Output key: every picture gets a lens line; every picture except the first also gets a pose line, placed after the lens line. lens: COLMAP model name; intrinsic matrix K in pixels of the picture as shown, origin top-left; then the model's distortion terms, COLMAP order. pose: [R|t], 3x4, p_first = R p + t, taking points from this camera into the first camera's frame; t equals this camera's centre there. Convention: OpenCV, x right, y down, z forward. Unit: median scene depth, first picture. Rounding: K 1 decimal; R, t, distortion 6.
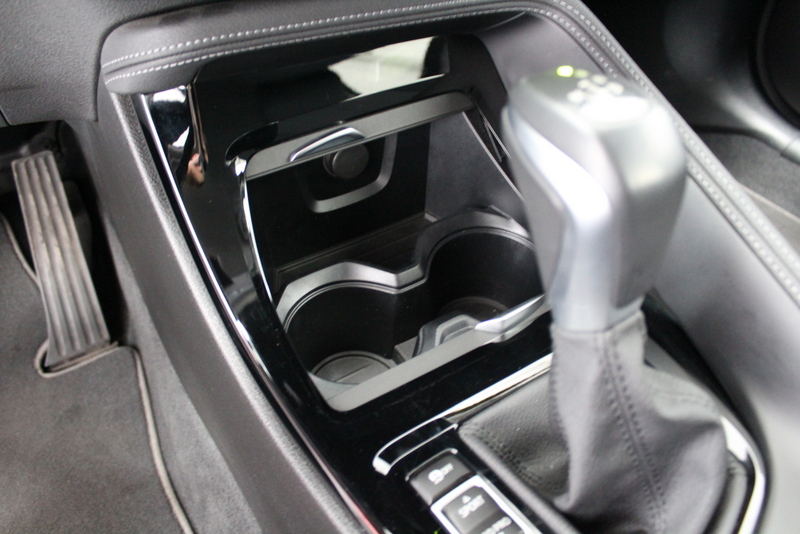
lens RADIAL K [[649.3, 0, 397.3], [0, 649.3, 266.7], [0, 0, 1]] dist [-0.158173, 0.114155]
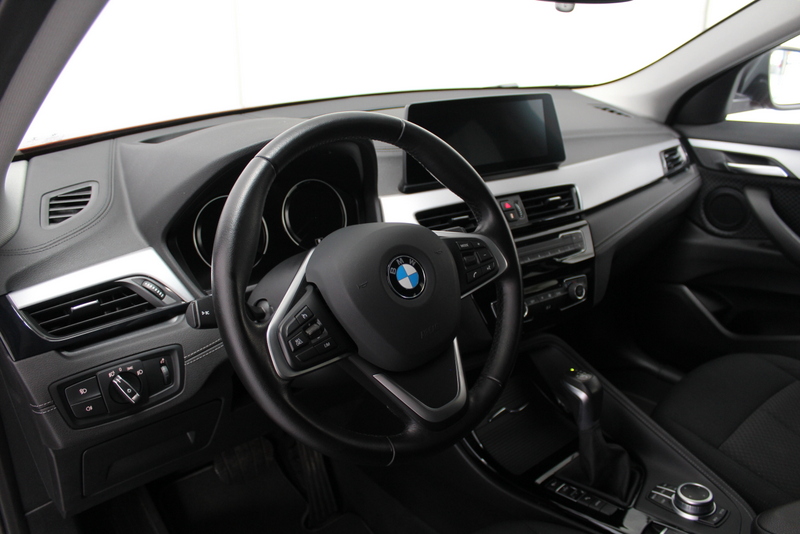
lens RADIAL K [[649.3, 0, 404.3], [0, 649.3, 268.4], [0, 0, 1]] dist [-0.158173, 0.114155]
pose [[0.989820, -0.074339, 0.121367, -0.801618], [0.115116, 0.919622, -0.375558, 0.339852], [-0.083693, 0.385706, 0.918818, -1.898193]]
